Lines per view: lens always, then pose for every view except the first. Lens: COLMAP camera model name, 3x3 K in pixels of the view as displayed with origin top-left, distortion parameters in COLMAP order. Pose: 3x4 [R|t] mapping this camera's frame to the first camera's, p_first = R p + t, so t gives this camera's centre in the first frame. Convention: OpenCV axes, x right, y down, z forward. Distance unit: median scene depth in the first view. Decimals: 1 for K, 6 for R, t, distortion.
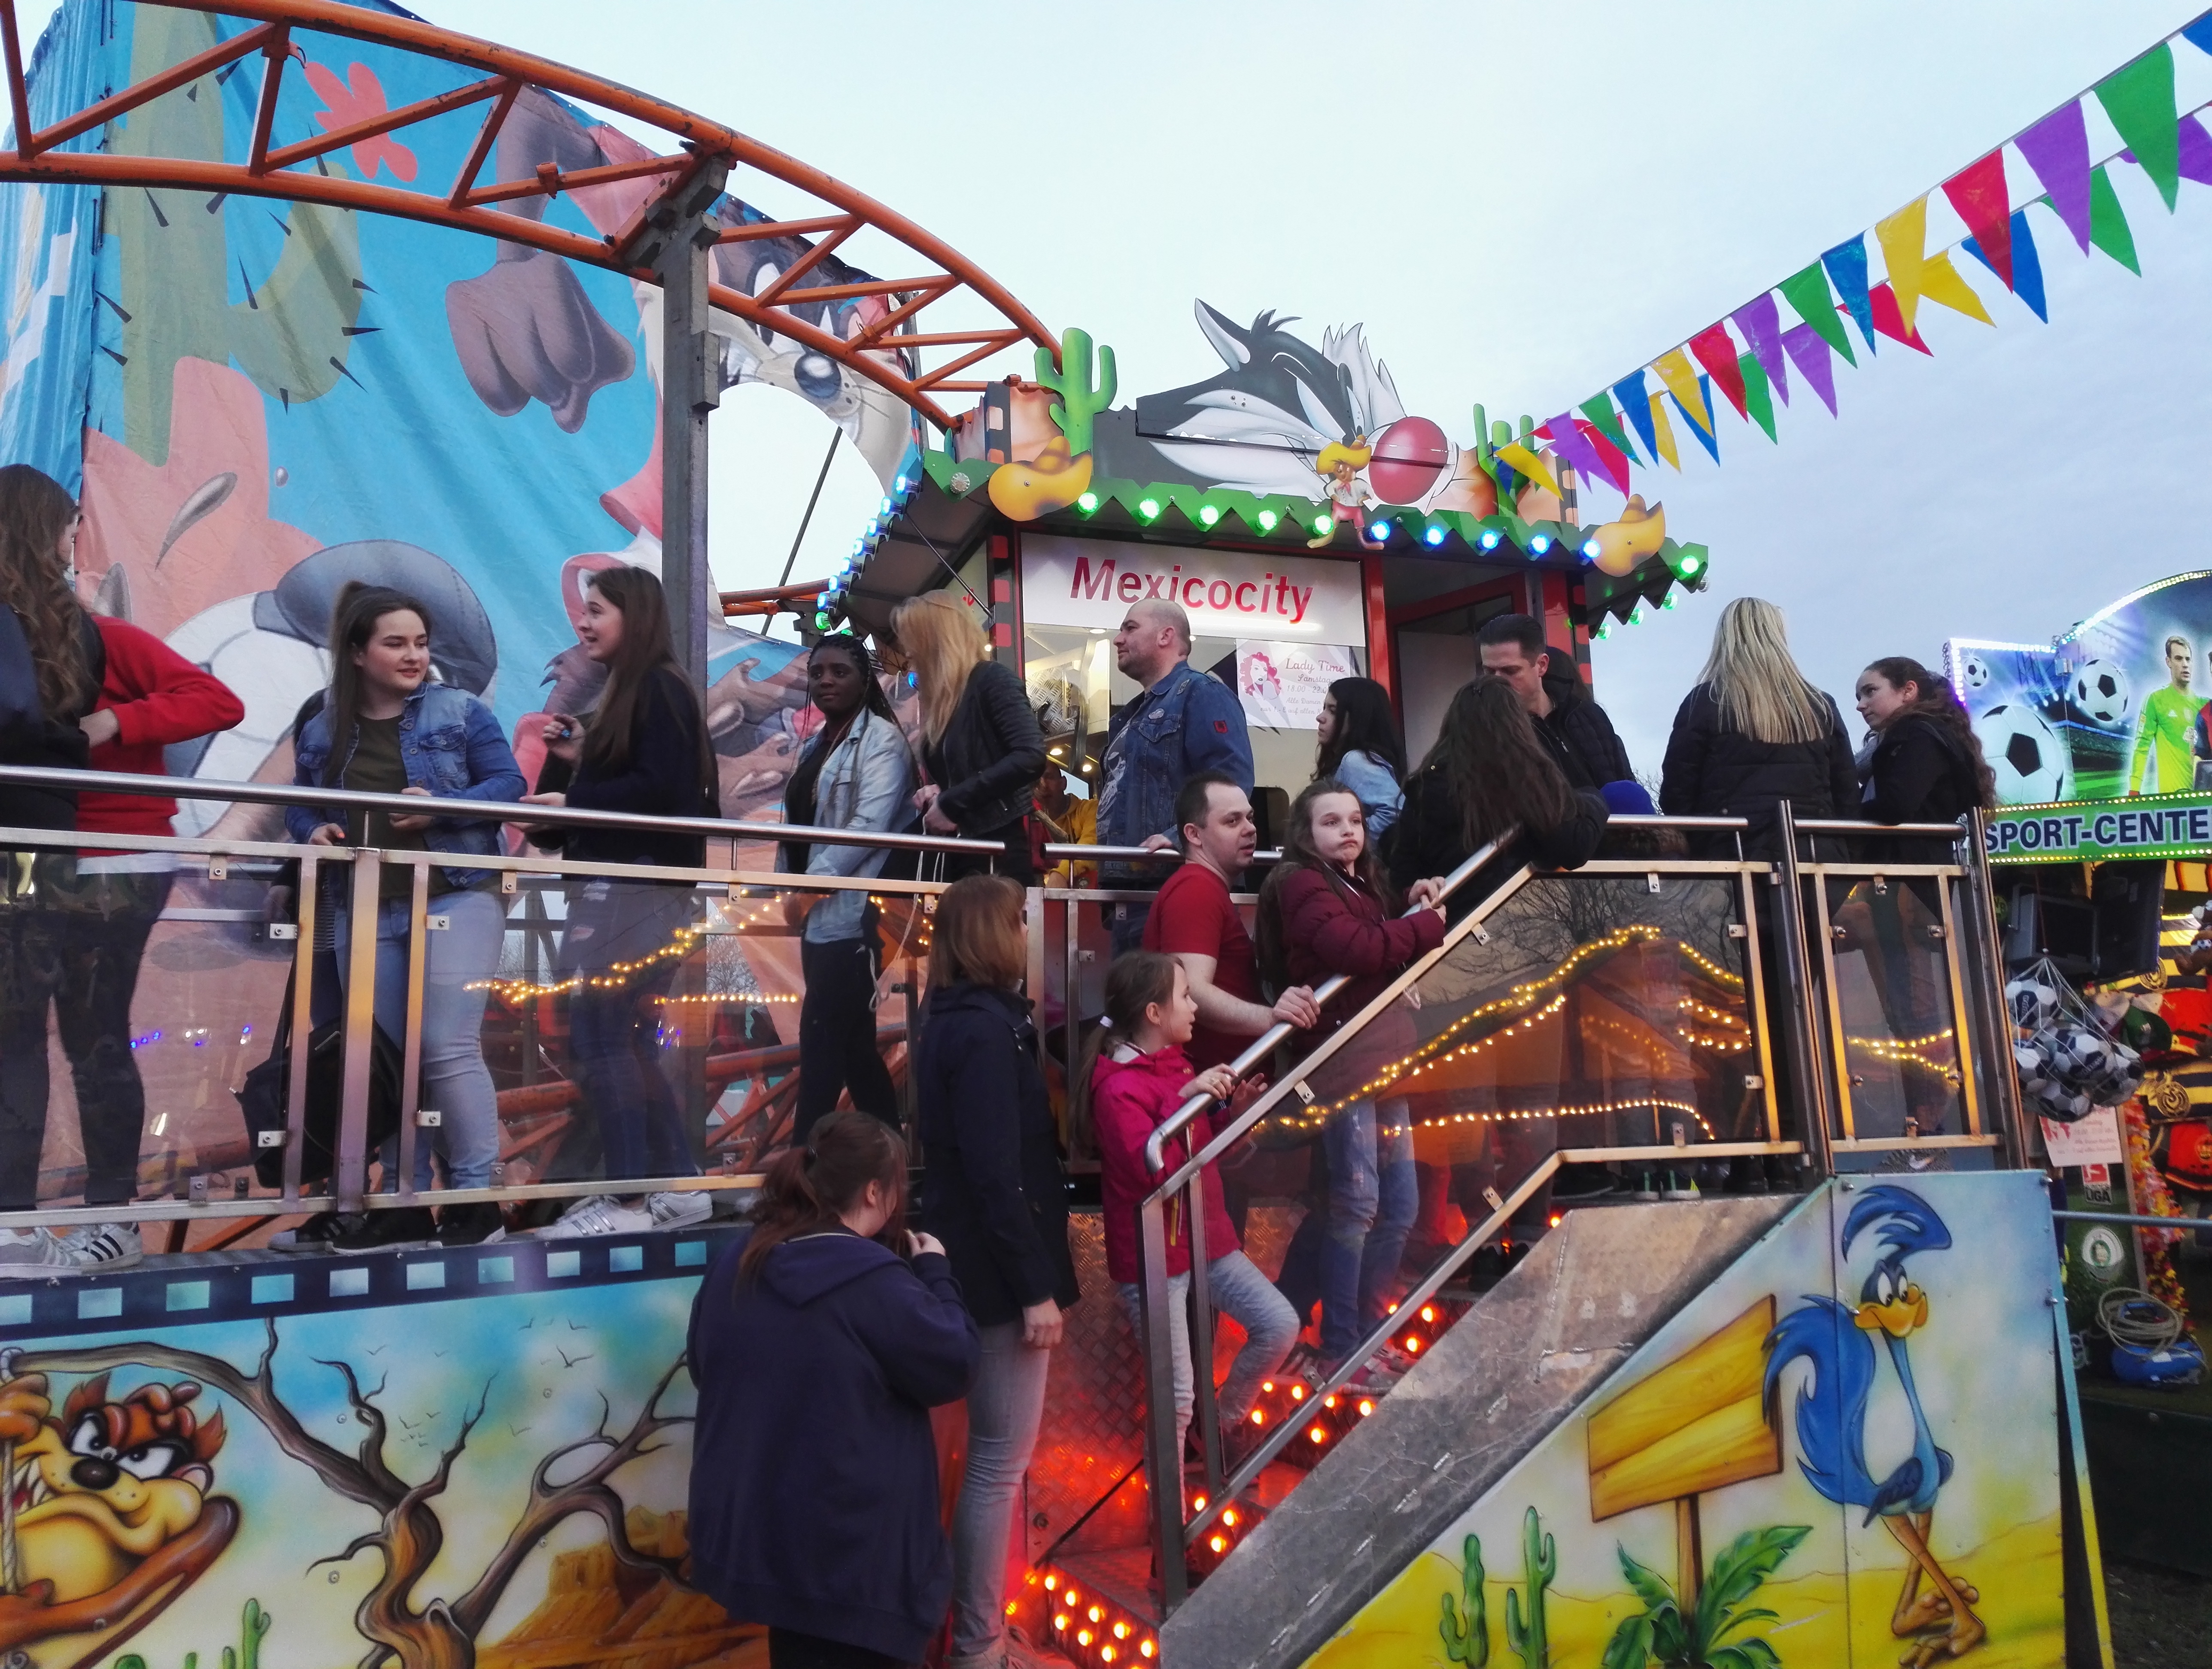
lens RADIAL K [[1896.1, 0, 1100.7], [0, 1896.1, 815.7], [0, 0, 1]] dist [0.056084, 0.002937]
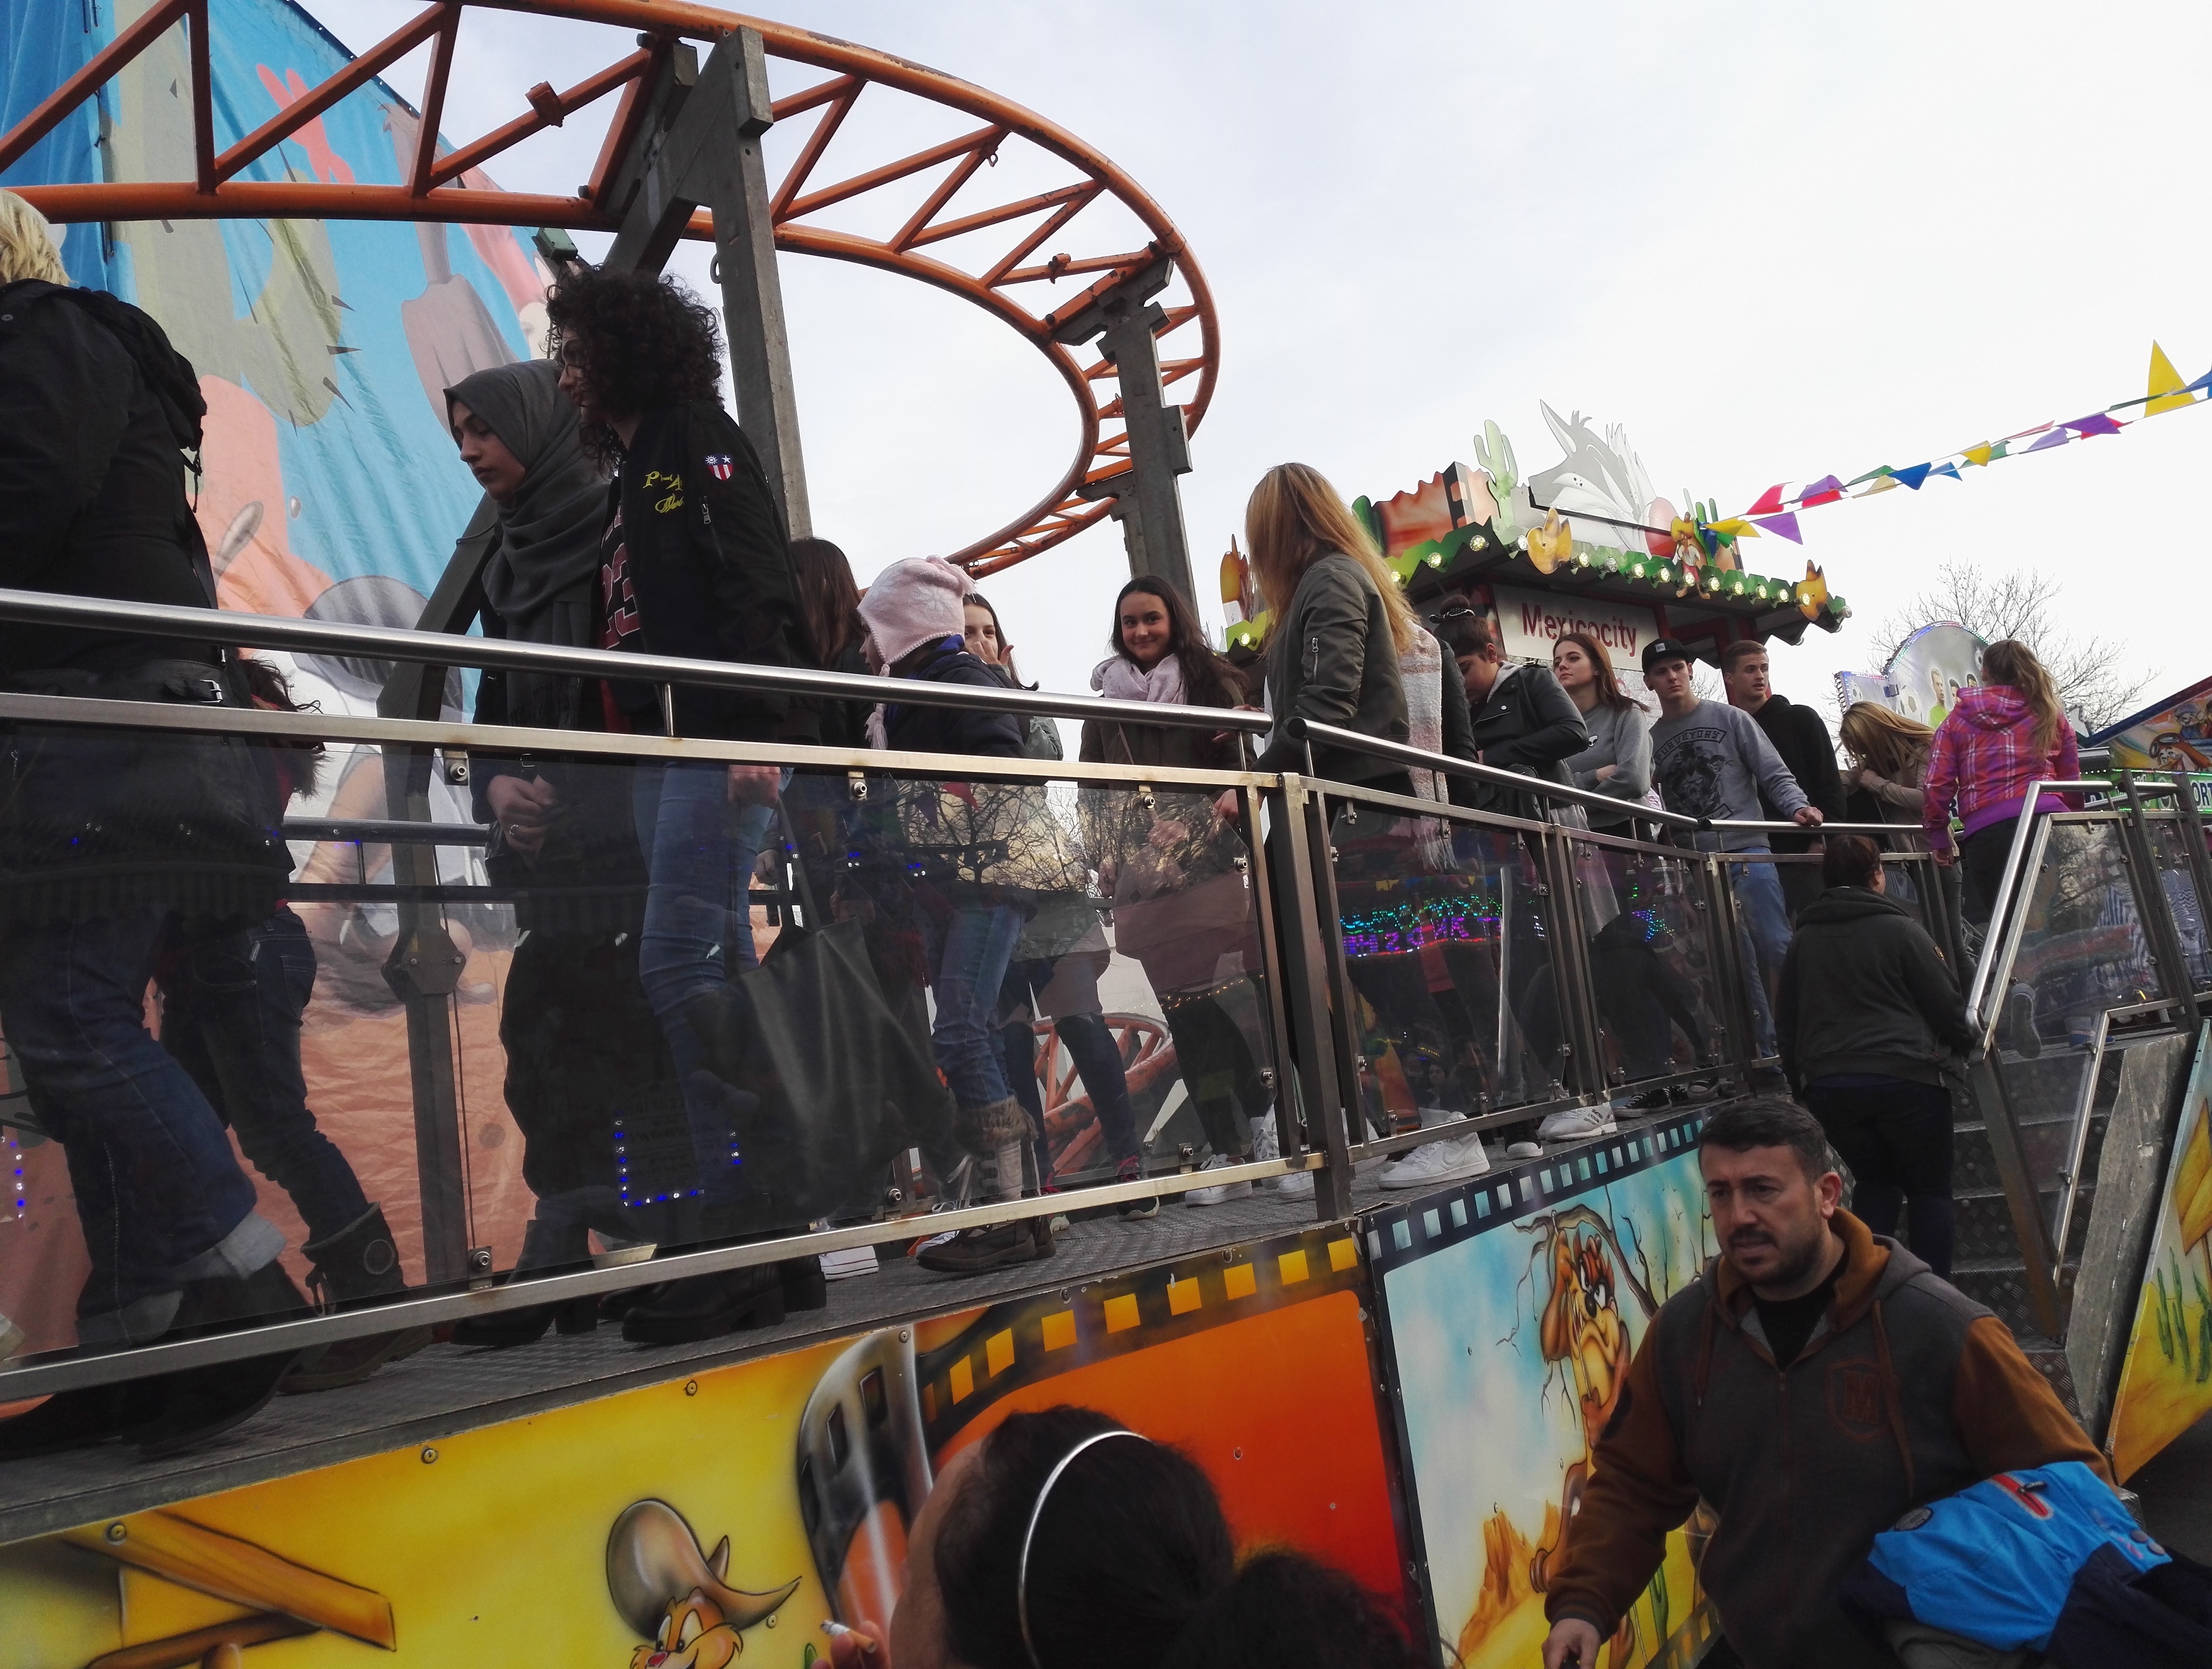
lens RADIAL K [[1896.1, 0, 1100.7], [0, 1896.1, 815.7], [0, 0, 1]] dist [0.056084, 0.002937]
pose [[0.918713, -0.033791, 0.393478, -0.715988], [0.042162, 0.999031, -0.012649, 0.006888], [-0.392669, 0.028210, 0.919247, -0.035609]]
